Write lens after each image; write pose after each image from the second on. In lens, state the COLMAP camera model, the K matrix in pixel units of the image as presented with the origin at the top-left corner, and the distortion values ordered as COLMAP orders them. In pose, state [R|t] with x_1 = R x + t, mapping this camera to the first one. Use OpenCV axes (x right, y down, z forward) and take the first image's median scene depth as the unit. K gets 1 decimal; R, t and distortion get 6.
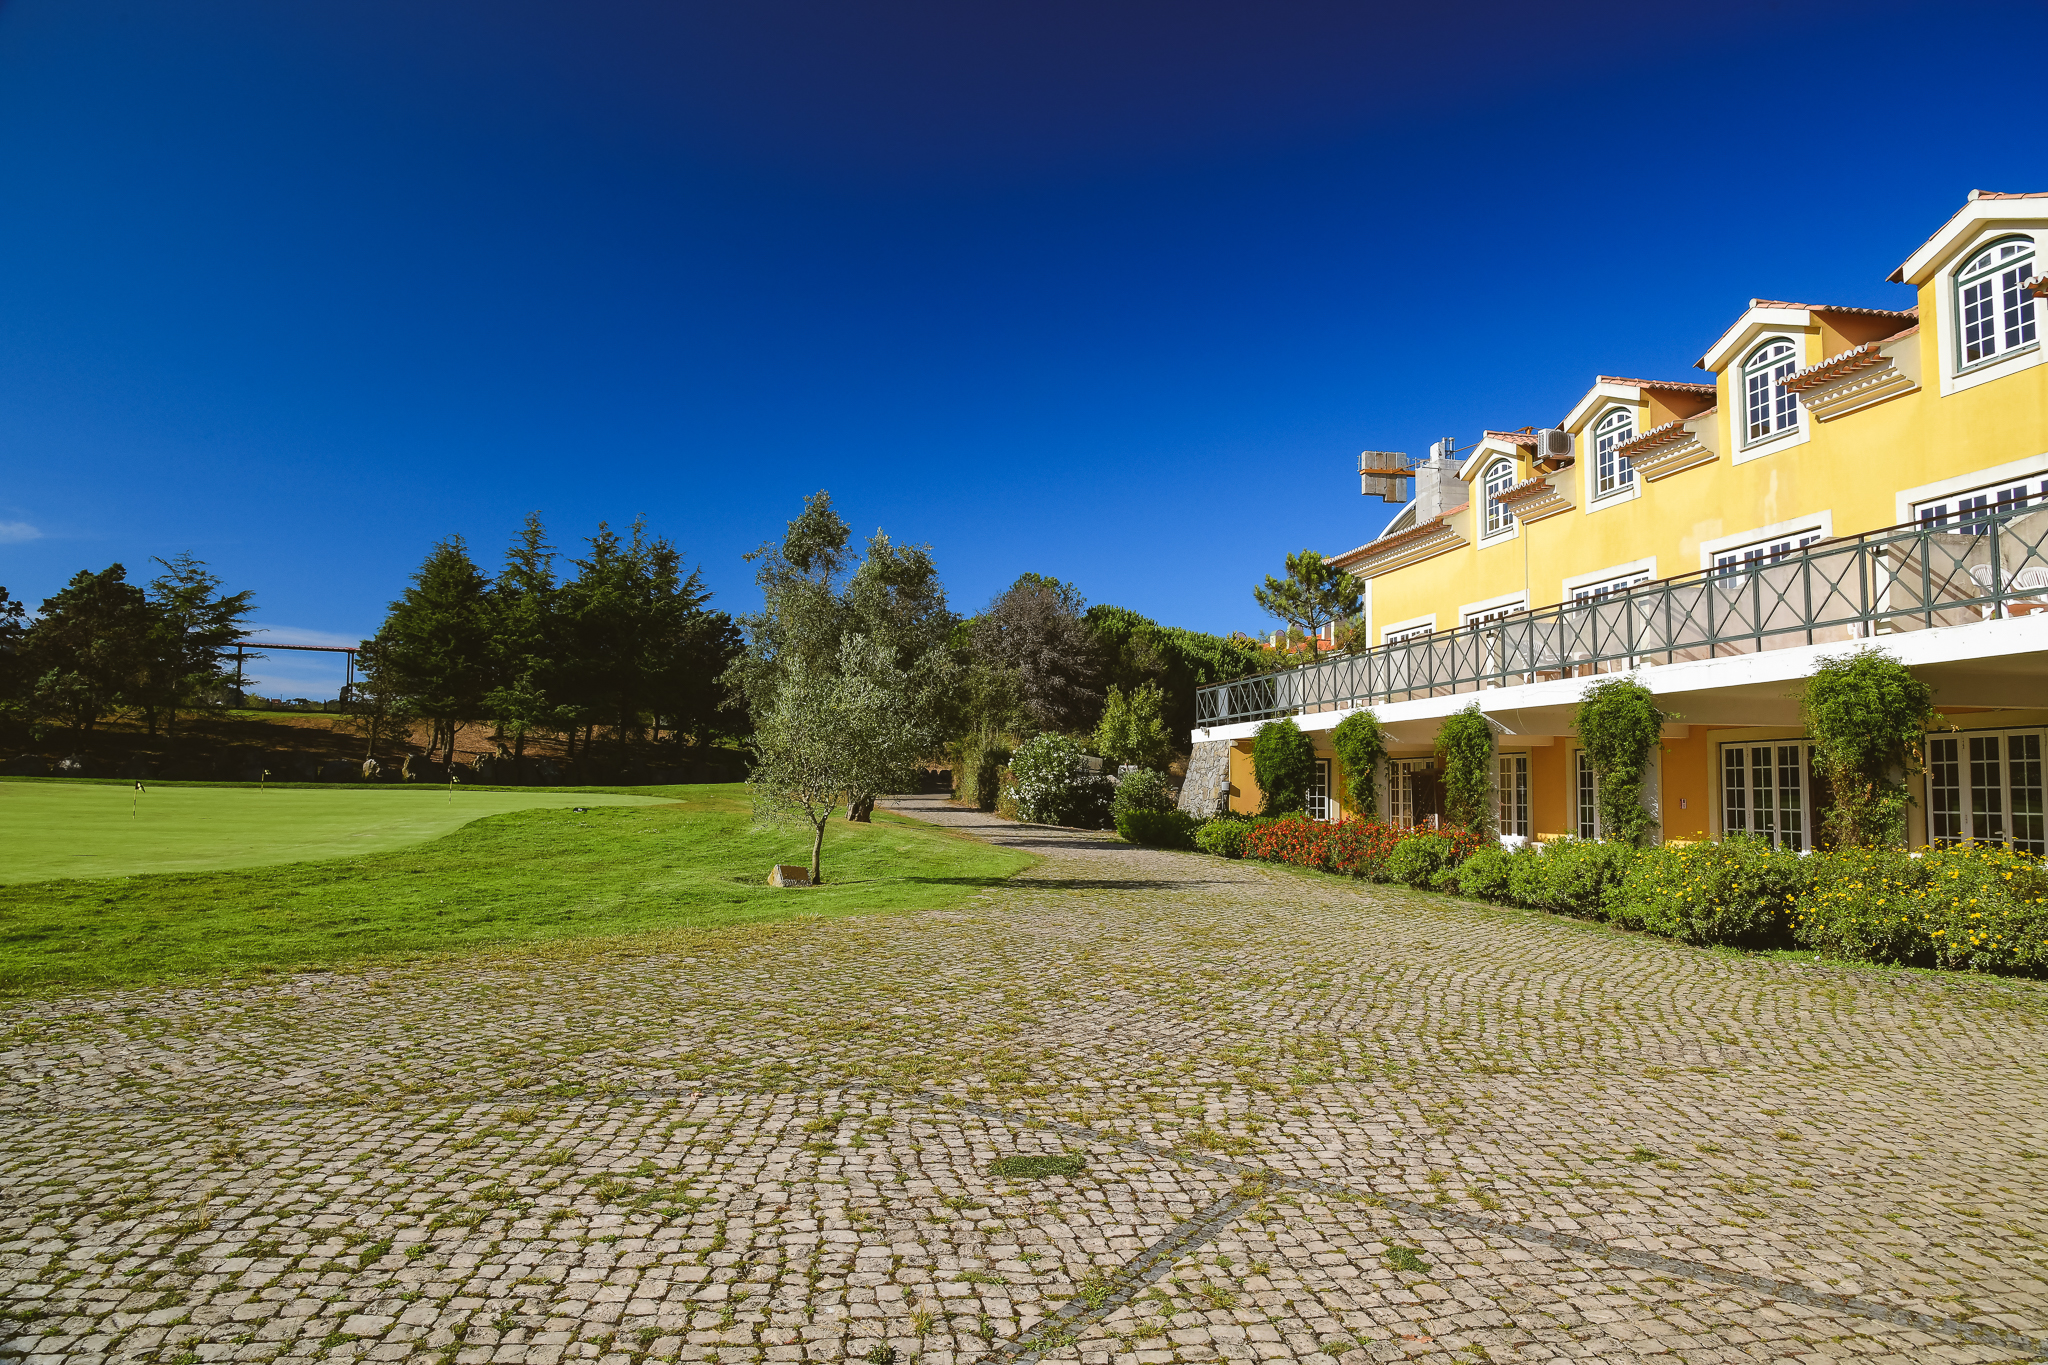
lens RADIAL K [[1381.5, 0, 1030.0], [0, 1381.5, 680.8], [0, 0, 1]] dist [-0.010675, 0.004509]
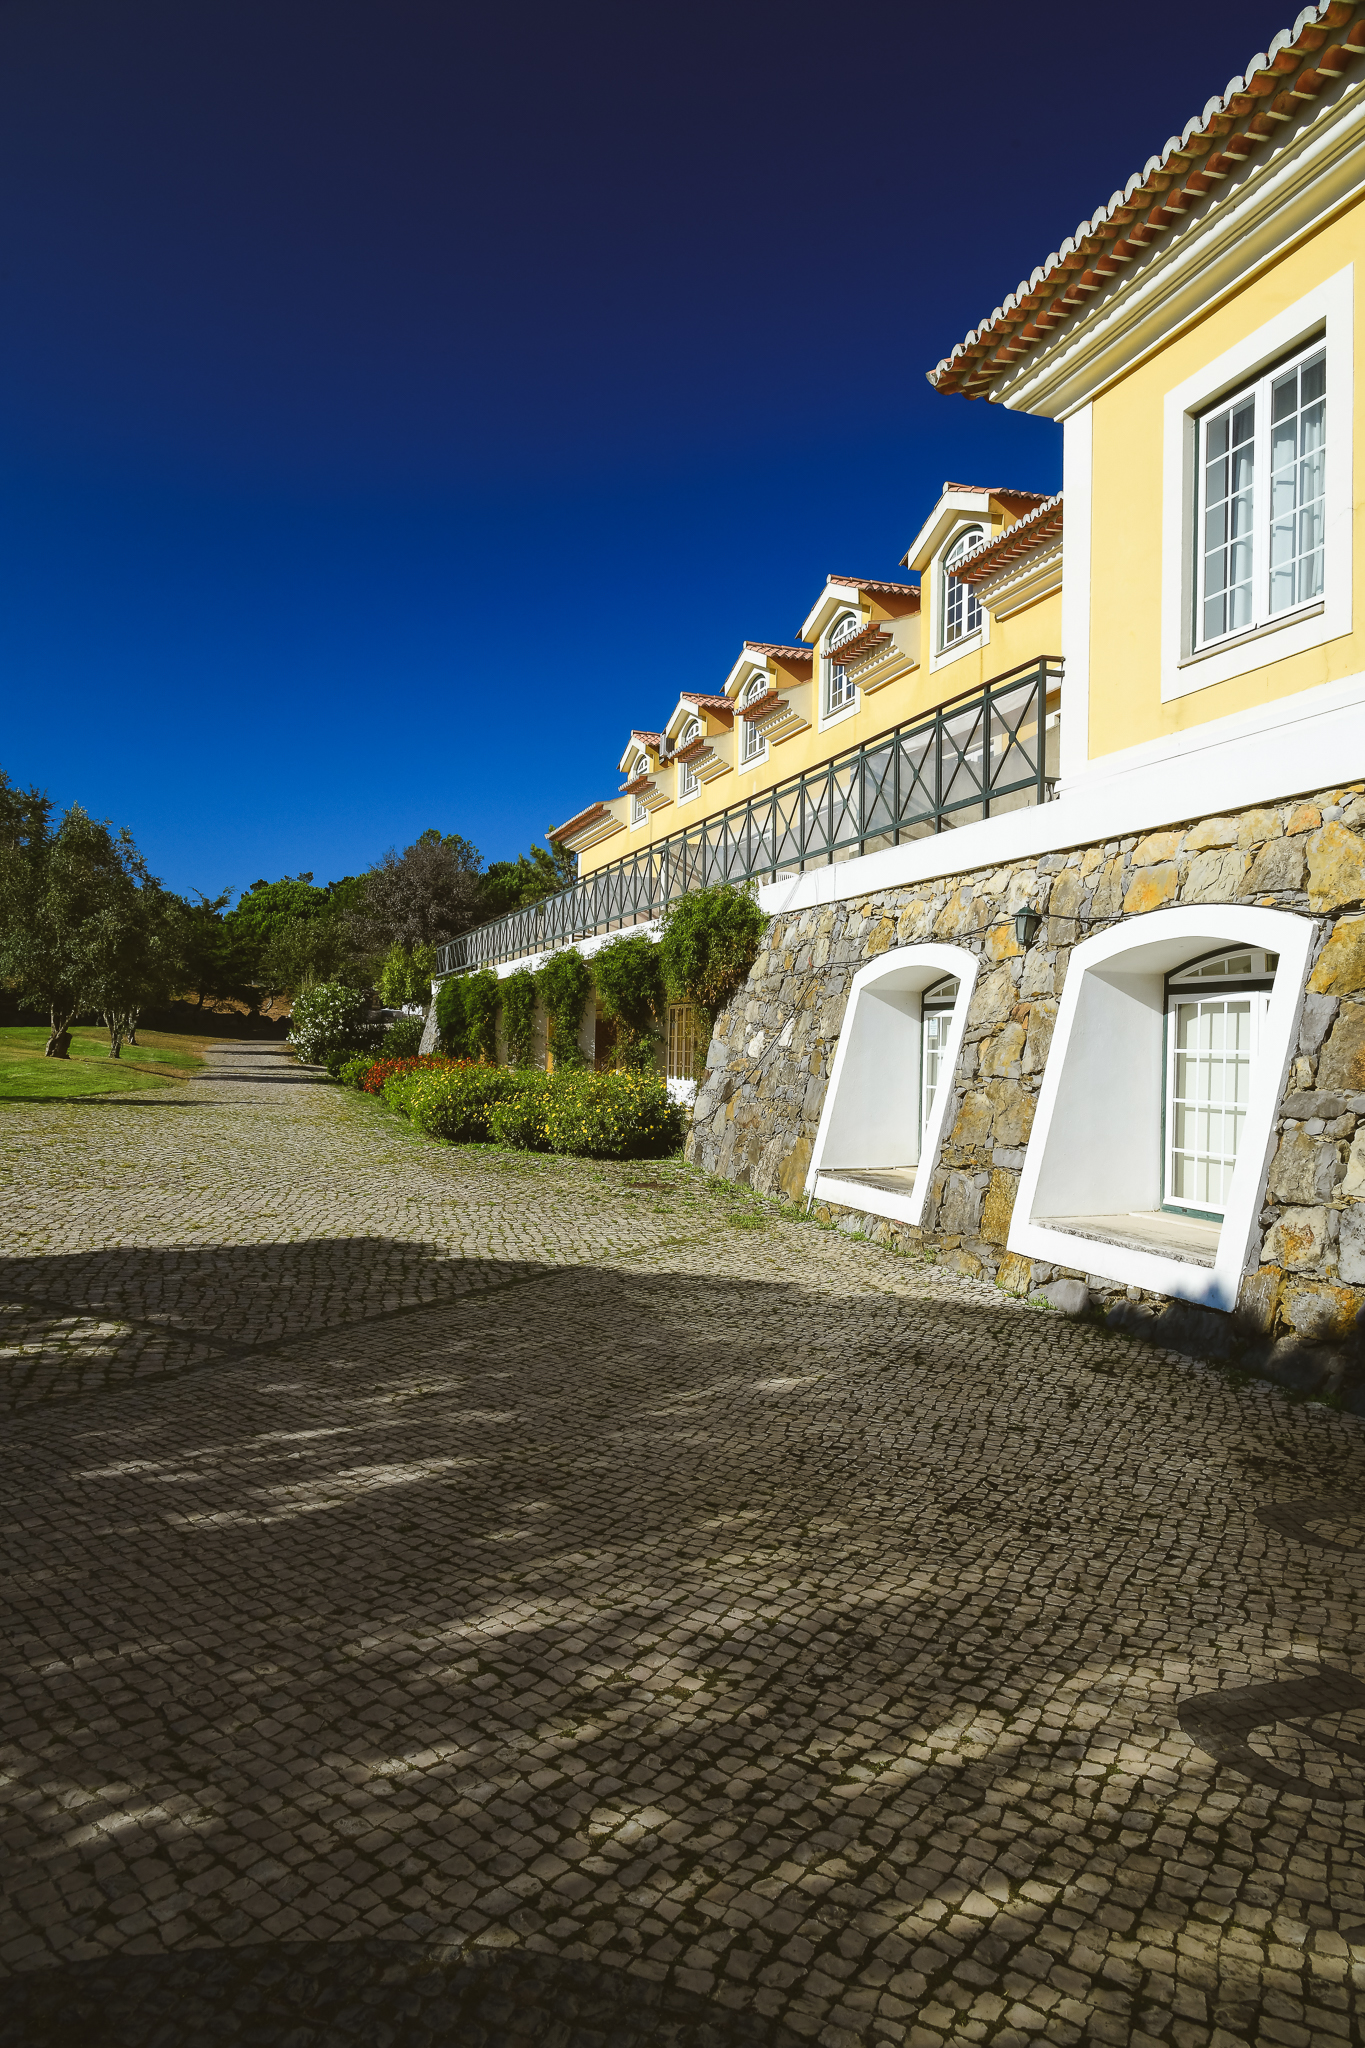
lens RADIAL K [[1381.5, 0, 656.5], [0, 1381.5, 1025.5], [0, 0, 1]] dist [-0.010675, 0.004509]
pose [[0.994981, 0.013928, 0.099093, 0.298372], [-0.020449, 0.997669, 0.065101, -0.010863], [-0.097956, -0.066801, 0.992946, -0.218788]]
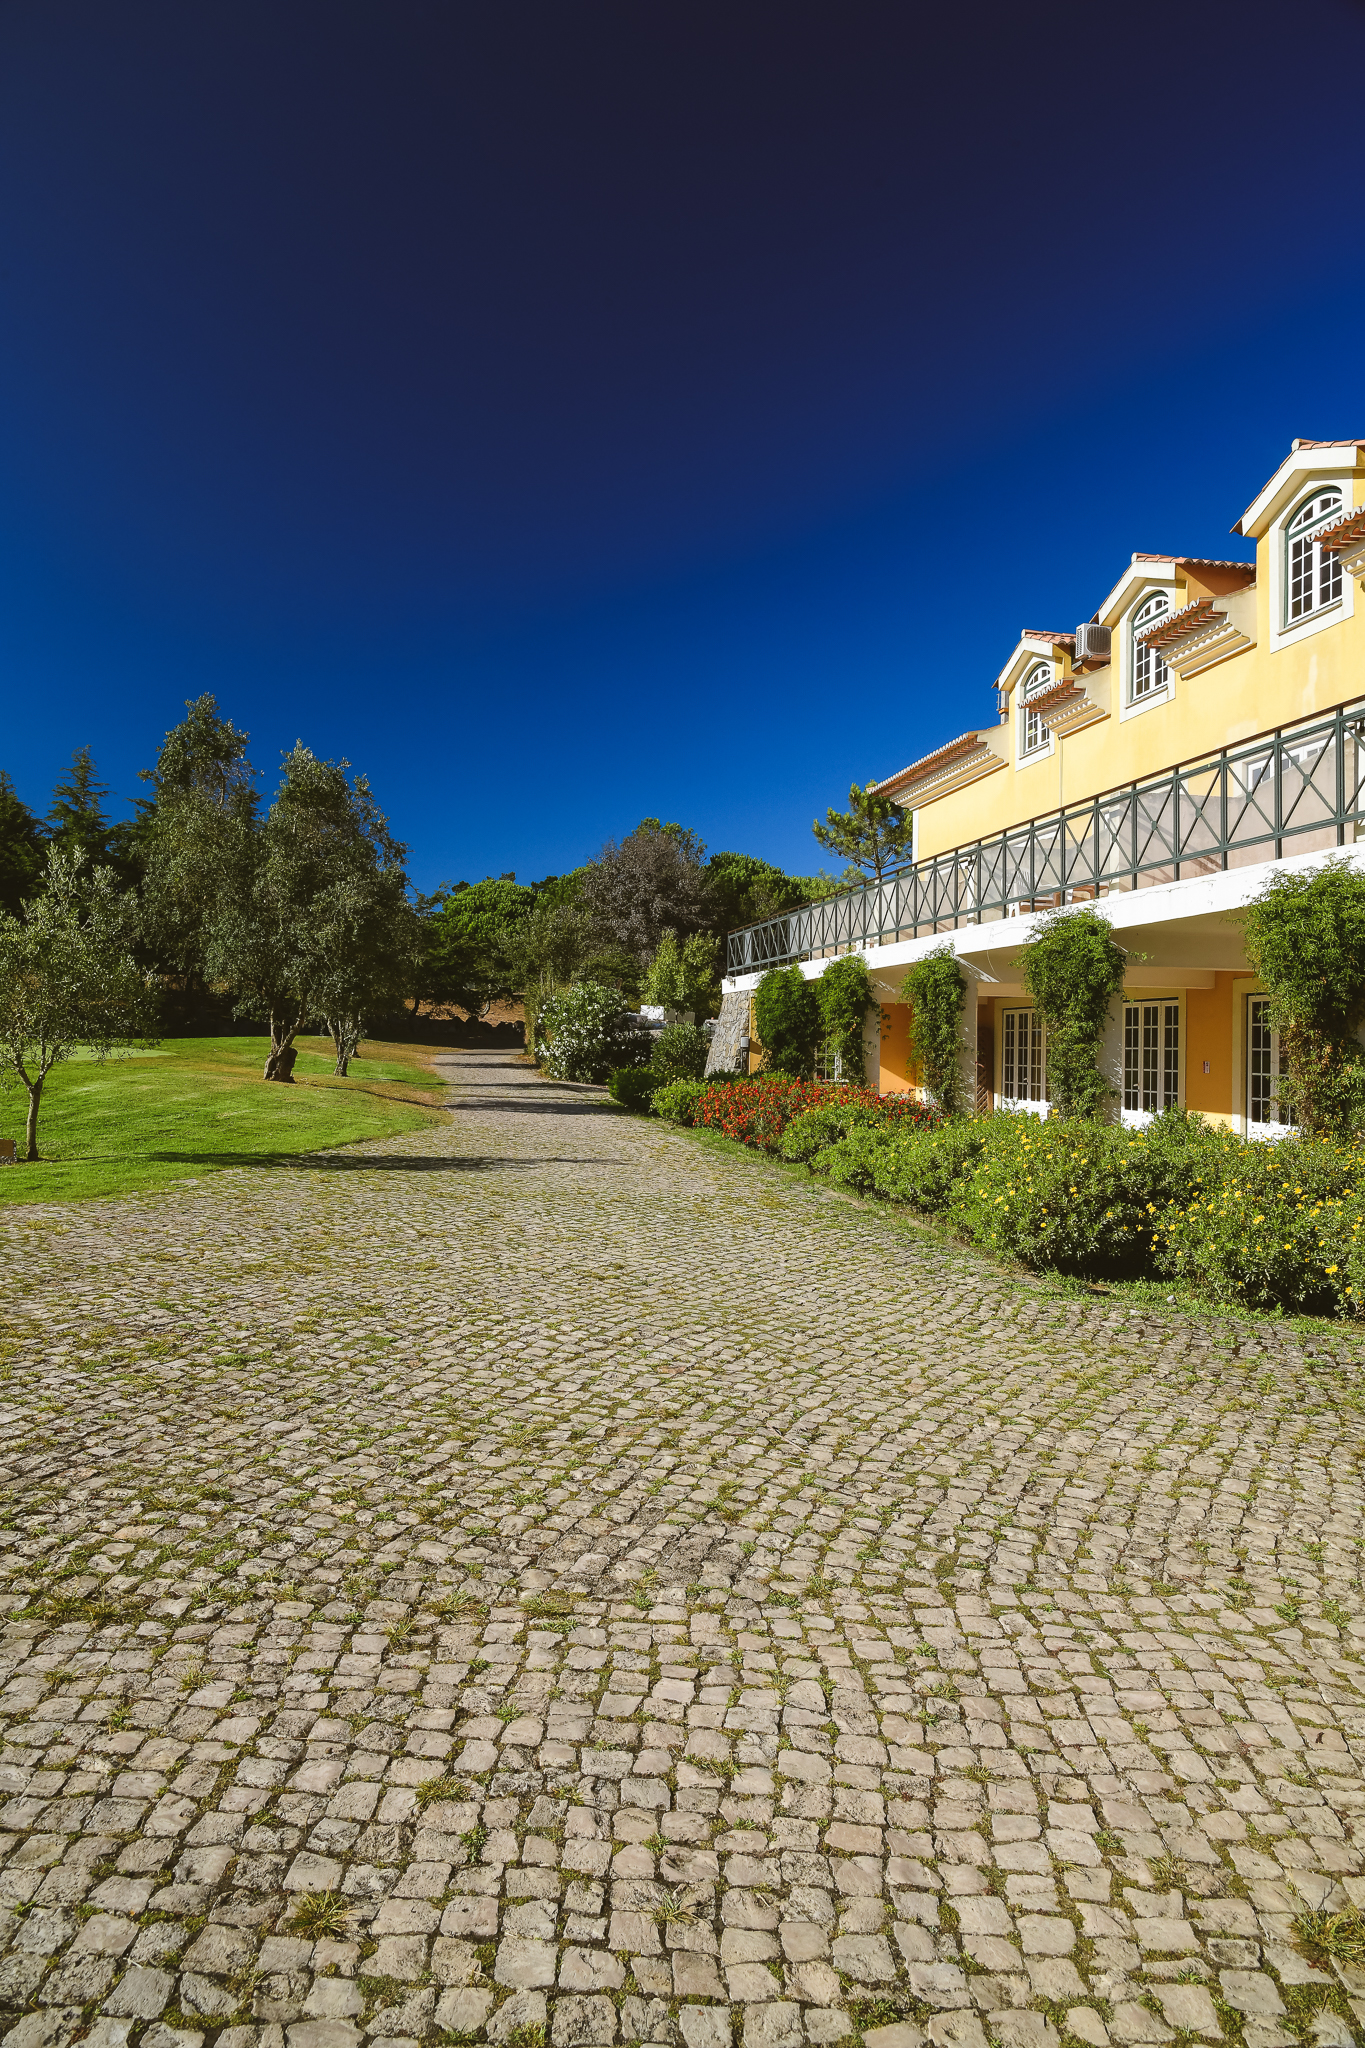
lens RADIAL K [[1388.2, 0, 657.4], [0, 1388.2, 1012.2], [0, 0, 1]] dist [-0.014152, 0.001961]
pose [[0.999446, 0.006066, -0.032736, 0.166259], [-0.004244, 0.998454, 0.055416, 0.010945], [0.033022, -0.055246, 0.997927, 0.153440]]
